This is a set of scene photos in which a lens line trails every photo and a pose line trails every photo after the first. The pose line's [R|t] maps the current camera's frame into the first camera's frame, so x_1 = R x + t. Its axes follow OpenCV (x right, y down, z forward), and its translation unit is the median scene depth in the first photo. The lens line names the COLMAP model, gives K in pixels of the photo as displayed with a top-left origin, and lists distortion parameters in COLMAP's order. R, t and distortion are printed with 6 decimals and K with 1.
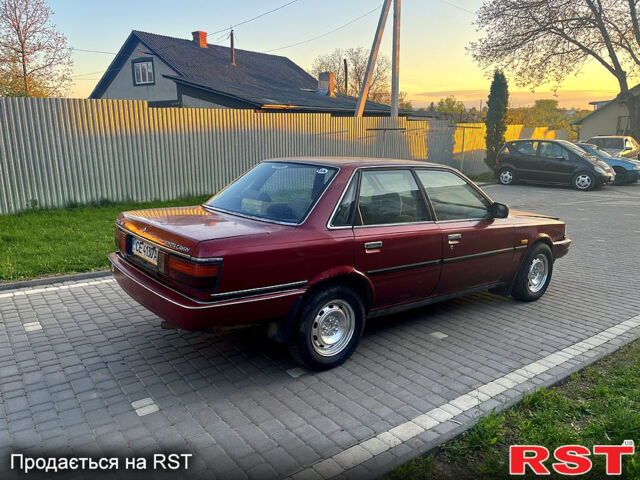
lens RADIAL K [[475.8, 0, 320.0], [0, 475.8, 240.0], [0, 0, 1]] dist [0.085297, -0.106425]
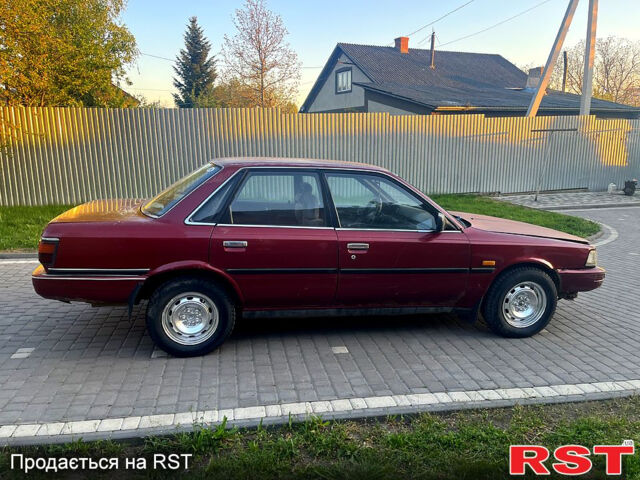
lens RADIAL K [[475.8, 0, 320.0], [0, 475.8, 240.0], [0, 0, 1]] dist [0.085297, -0.106425]
pose [[0.898068, 0.088913, -0.430777, 0.103787], [-0.092108, 0.995658, 0.013481, -0.004118], [0.430105, 0.027571, 0.902358, 0.023779]]
